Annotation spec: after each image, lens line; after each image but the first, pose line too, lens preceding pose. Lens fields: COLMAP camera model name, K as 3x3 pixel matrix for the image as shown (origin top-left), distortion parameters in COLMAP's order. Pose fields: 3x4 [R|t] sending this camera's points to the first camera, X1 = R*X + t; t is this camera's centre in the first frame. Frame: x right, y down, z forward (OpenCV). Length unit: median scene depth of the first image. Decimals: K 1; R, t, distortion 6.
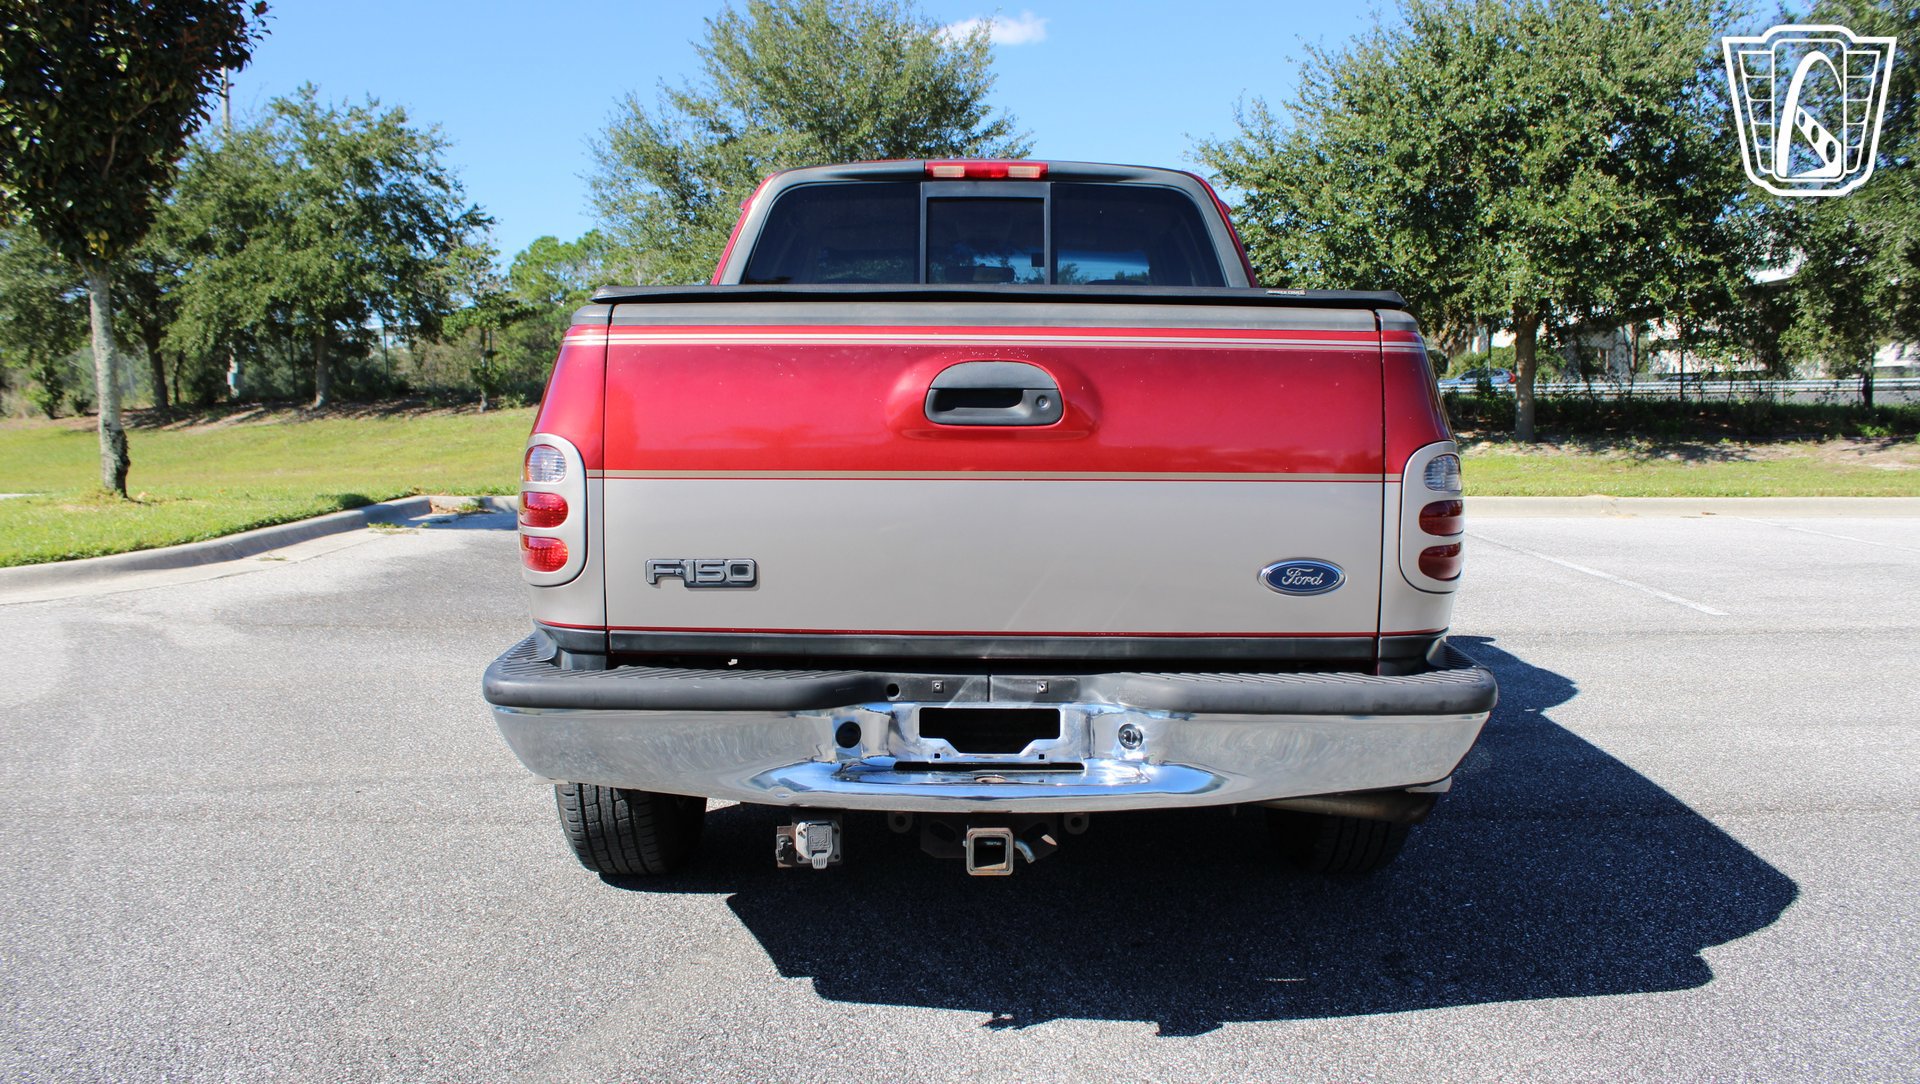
lens RADIAL K [[1592.8, 0, 950.0], [0, 1592.8, 541.0], [0, 0, 1]] dist [-0.161723, 0.137564]
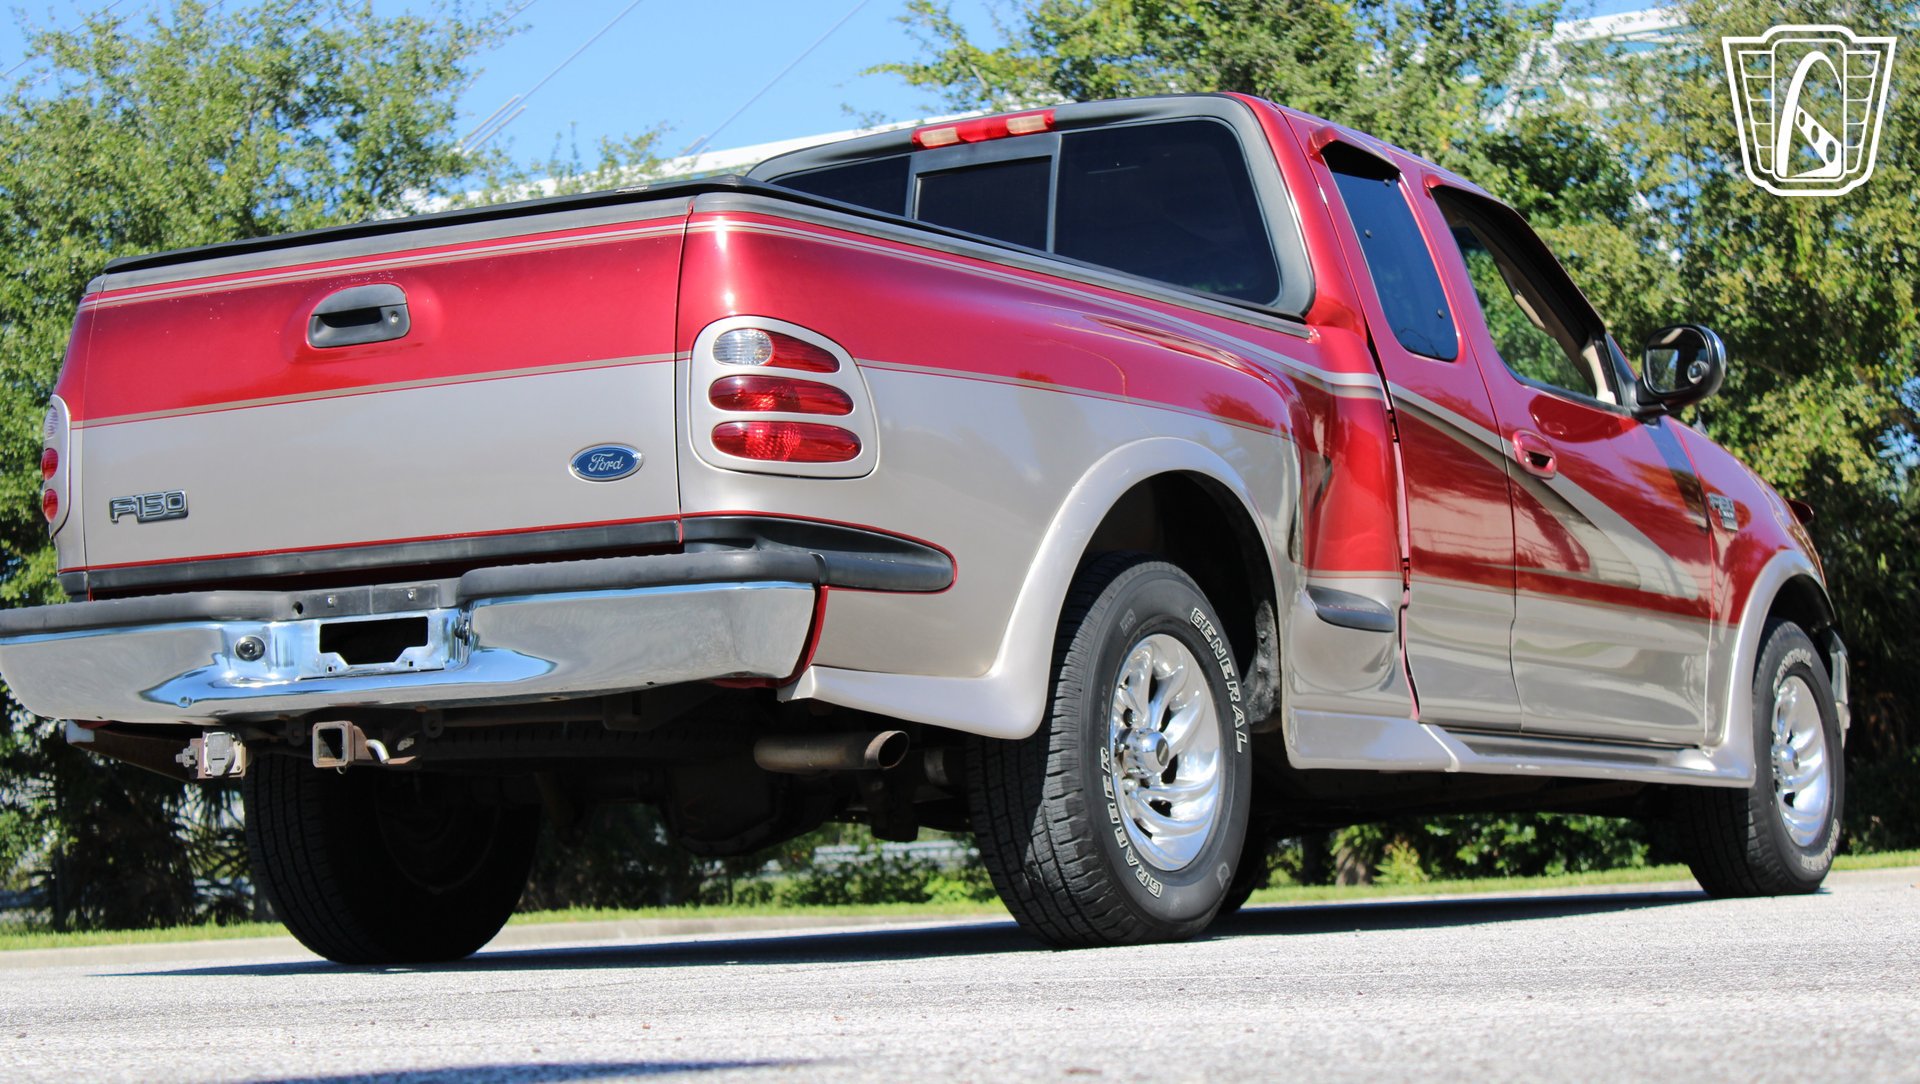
lens RADIAL K [[3966.4, 0, 971.2], [0, 3966.4, 571.7], [0, 0, 1]] dist [0.051303, 0.000000]
pose [[0.866994, -0.071010, -0.493233, 1.616606], [-0.013930, 0.985954, -0.166433, 0.493092], [0.498123, 0.151168, 0.853828, -0.990656]]
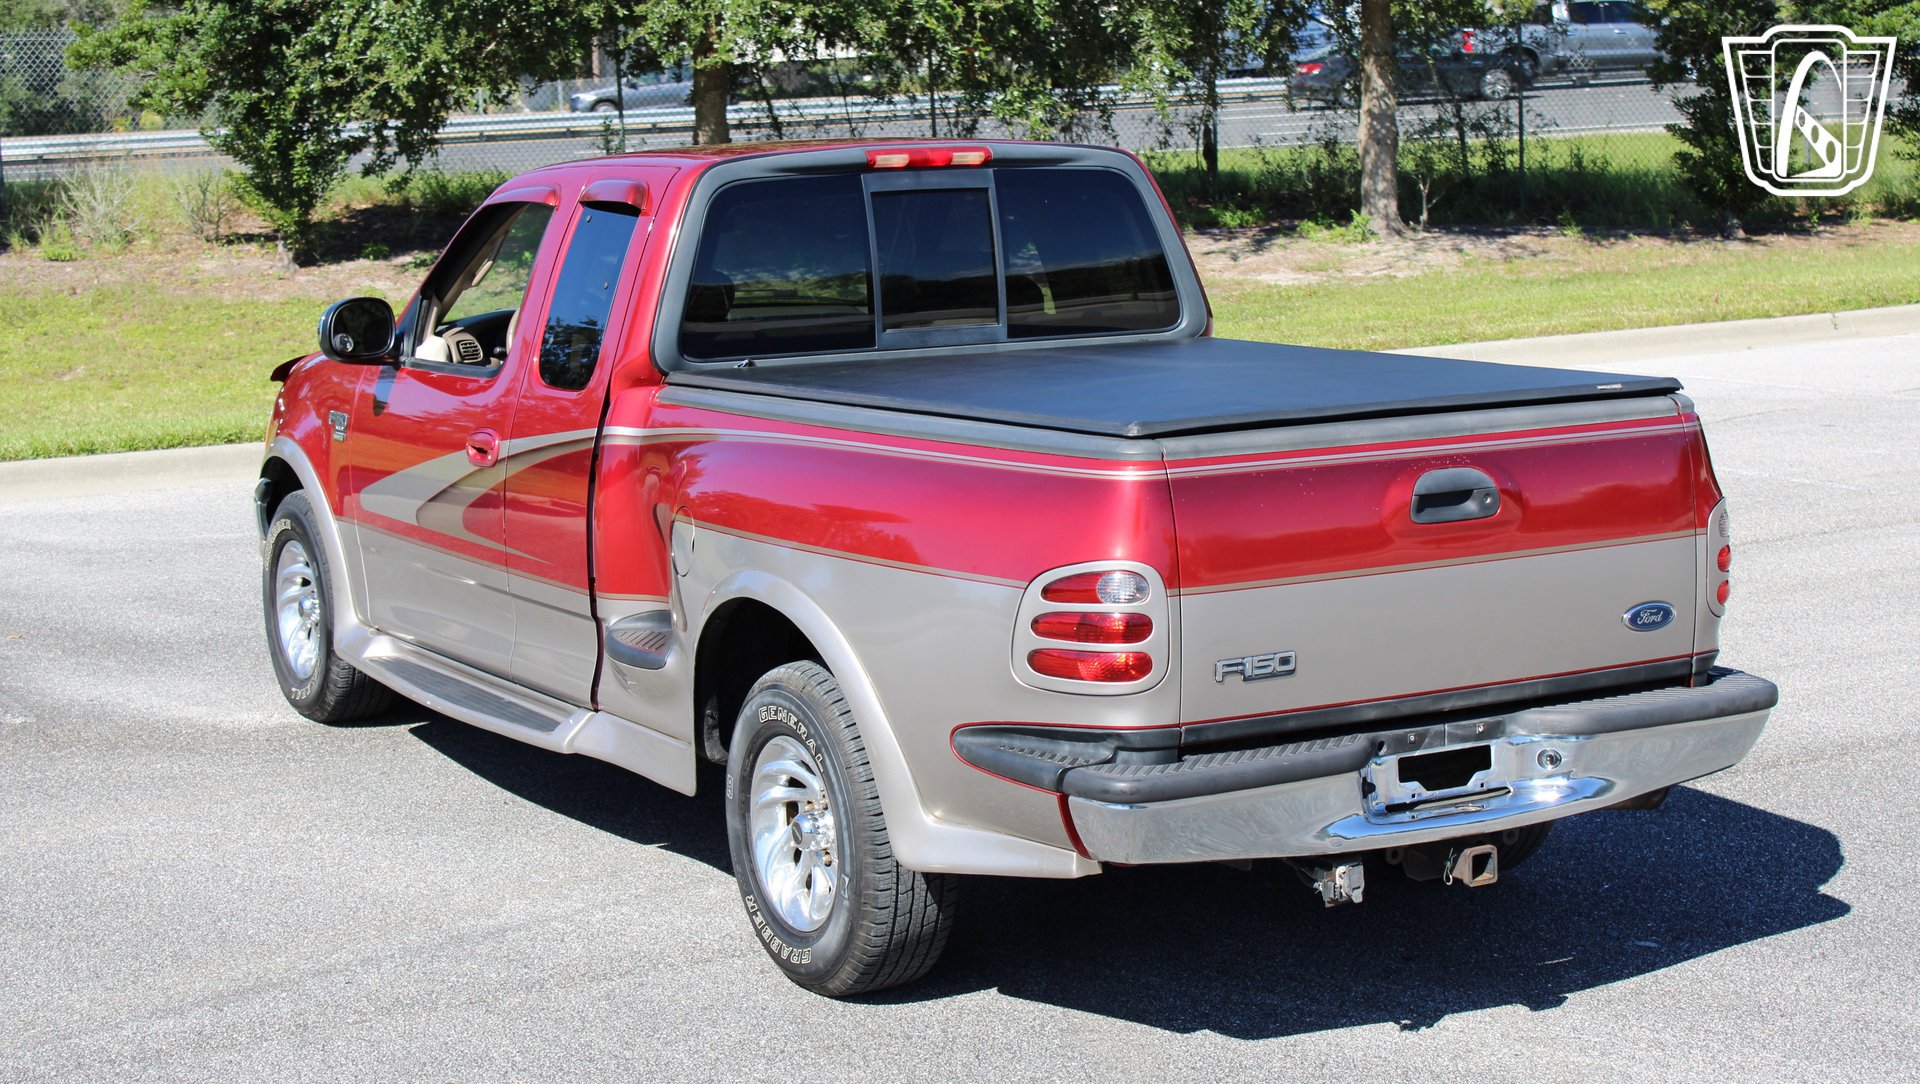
lens RADIAL K [[3167.1, 0, 955.7], [0, 3167.1, 539.4], [0, 0, 1]] dist [0.003373, 0.000000]
pose [[0.865571, -0.094549, 0.491781, -1.462648], [0.074987, 0.995414, 0.059394, -0.225483], [-0.495141, -0.014533, 0.868691, -0.902441]]
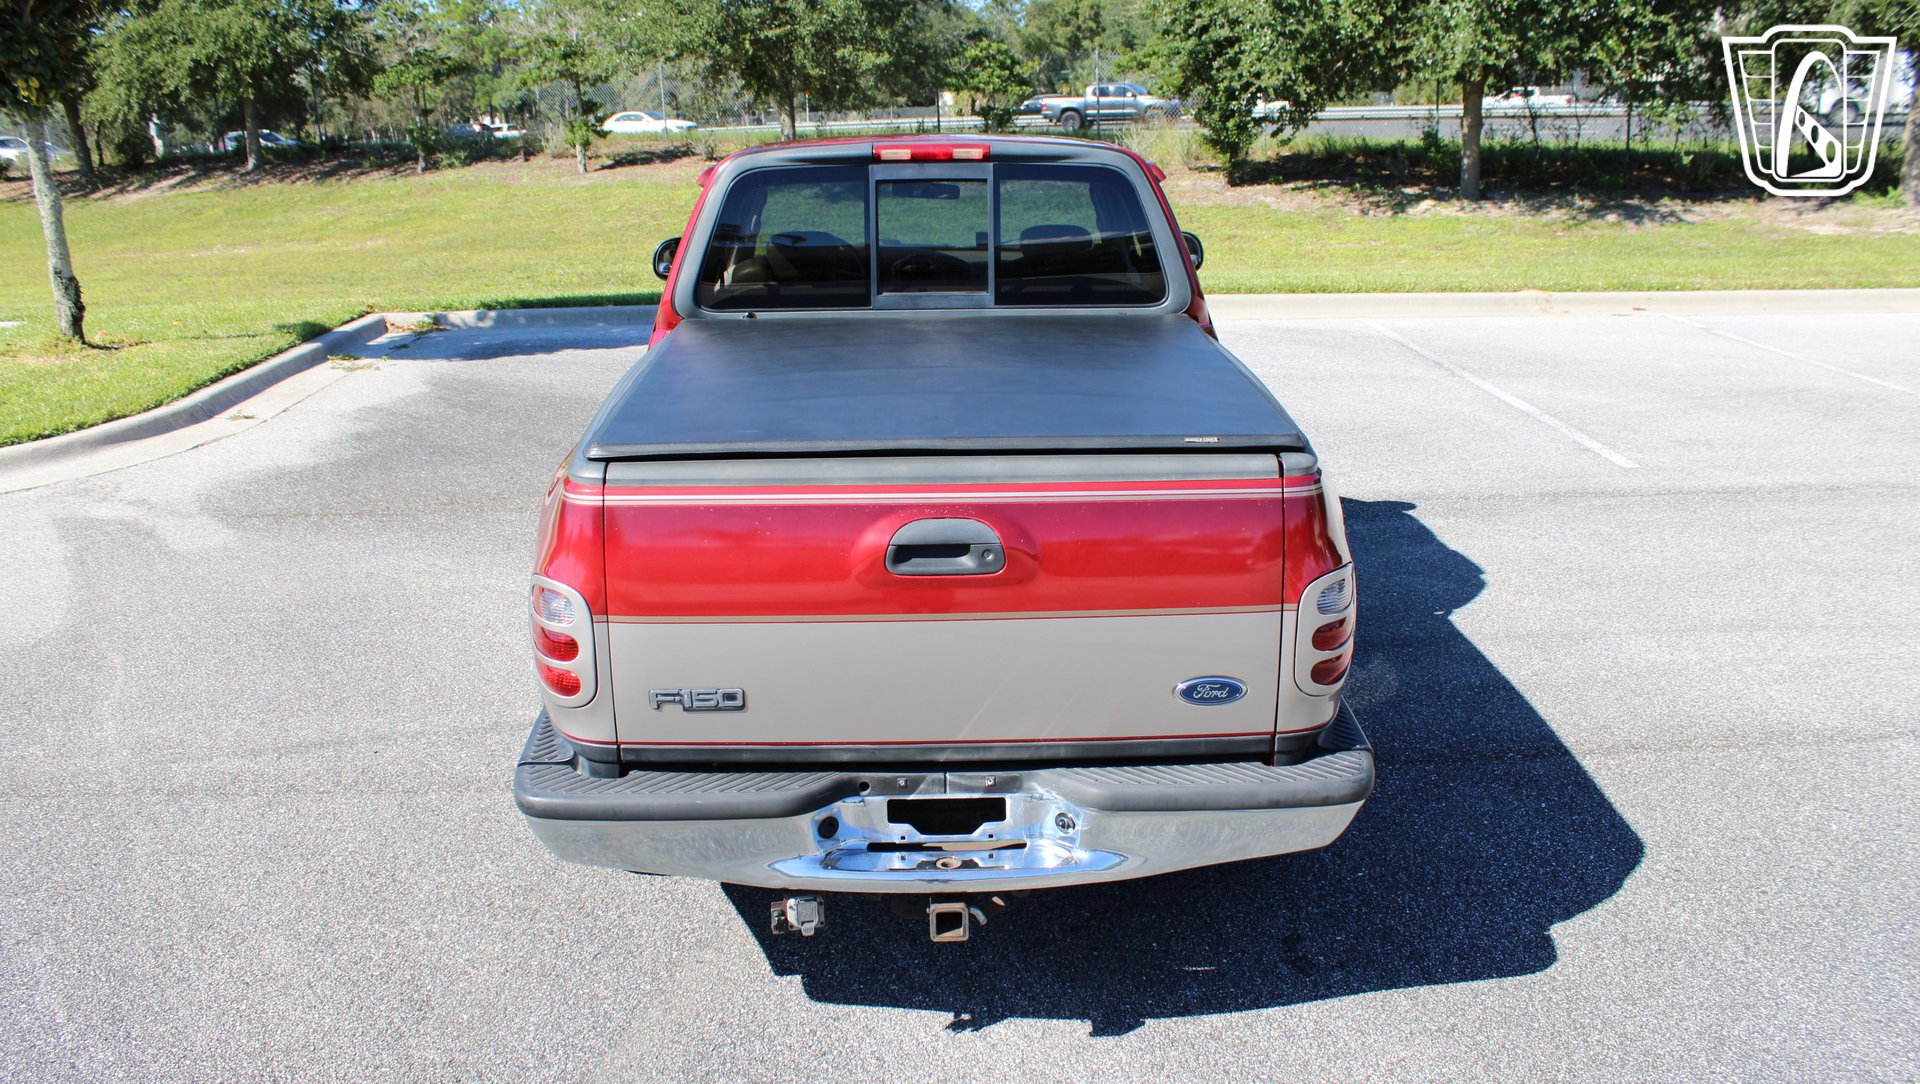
lens RADIAL K [[1592.8, 0, 951.7], [0, 1592.8, 536.0], [0, 0, 1]] dist [-0.161723, 0.137564]
pose [[0.999261, -0.024281, 0.029813, -0.001666], [0.018688, 0.984340, 0.175286, -0.293746], [-0.033603, -0.174599, 0.984066, -0.128063]]
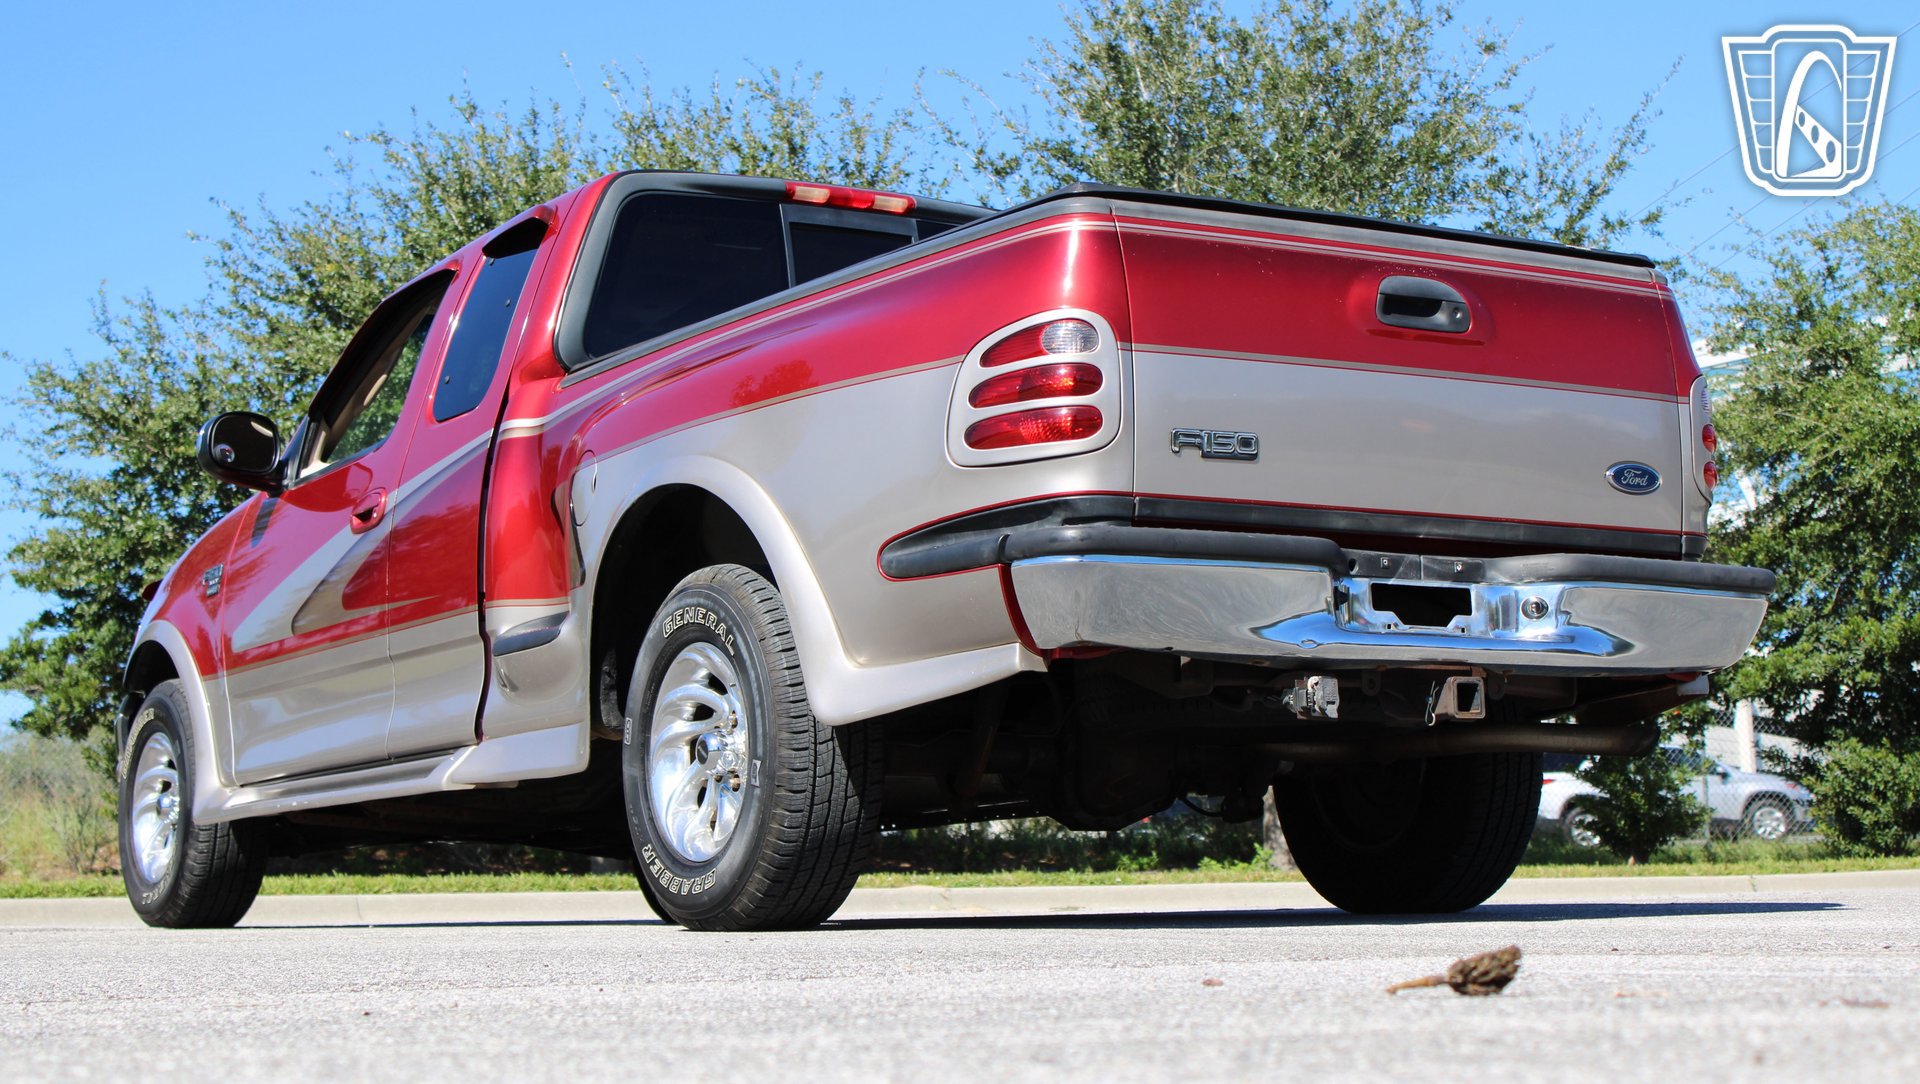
lens RADIAL K [[3167.1, 0, 958.0], [0, 3167.1, 536.1], [0, 0, 1]] dist [0.003373, 0.000000]
pose [[0.847438, 0.046479, 0.528855, -1.402456], [0.072635, 0.976642, -0.202223, 0.490085], [-0.525901, 0.209785, 0.824268, -0.640880]]
